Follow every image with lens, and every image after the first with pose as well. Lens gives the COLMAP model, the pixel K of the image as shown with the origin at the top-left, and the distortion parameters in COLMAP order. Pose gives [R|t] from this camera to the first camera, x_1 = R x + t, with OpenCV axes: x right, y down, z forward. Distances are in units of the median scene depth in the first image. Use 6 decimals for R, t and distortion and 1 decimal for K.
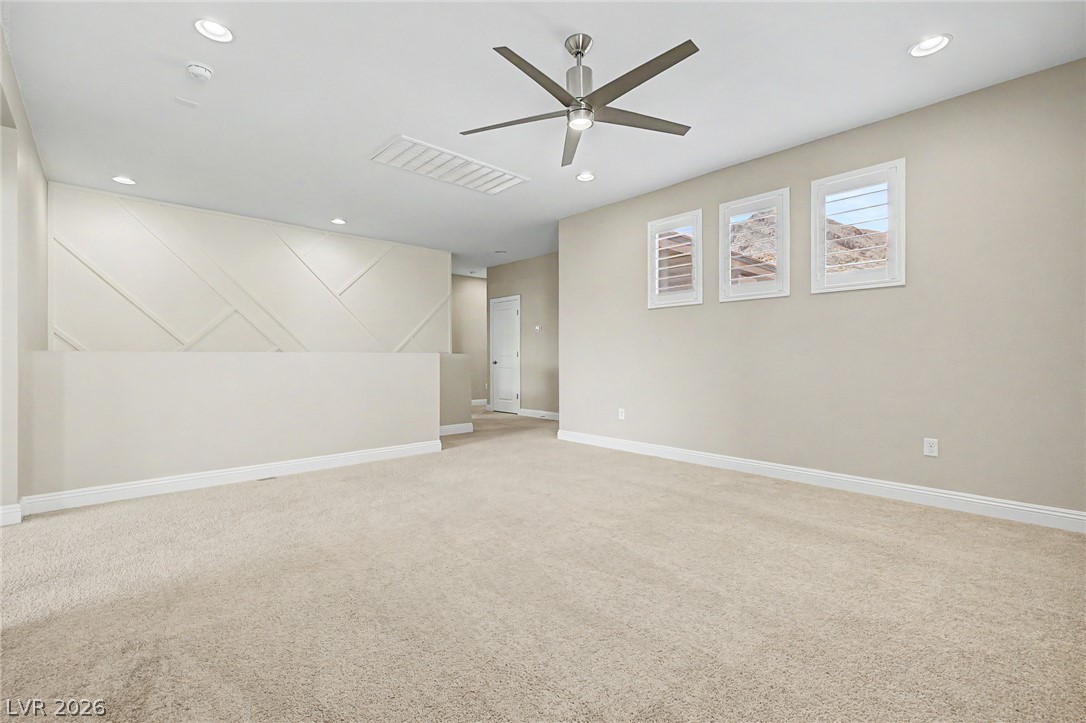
lens RADIAL K [[476.0, 0, 539.0], [0, 476.0, 358.1], [0, 0, 1]] dist [0.001432, 0.000081]
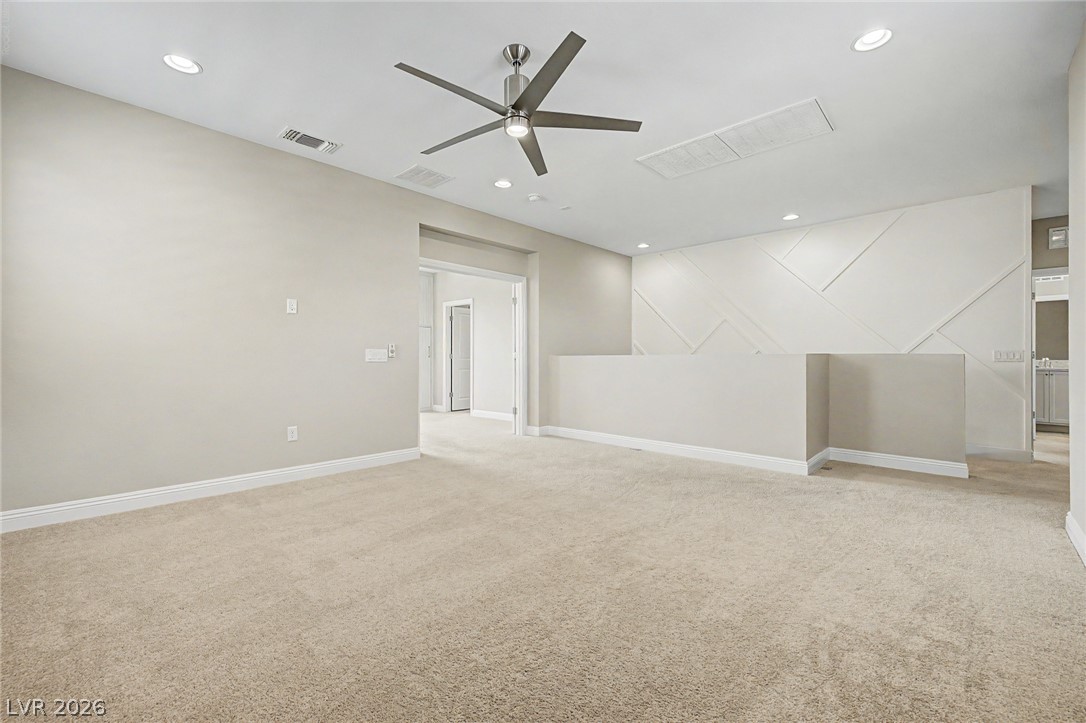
lens RADIAL K [[458.8, 0, 531.6], [0, 458.8, 353.9], [0, 0, 1]] dist [-0.000596, -0.000547]
pose [[0.037523, -0.008810, -0.999257, 0.541202], [-0.003916, 0.999952, -0.008963, -0.002226], [0.999288, 0.004250, 0.037487, 0.497445]]
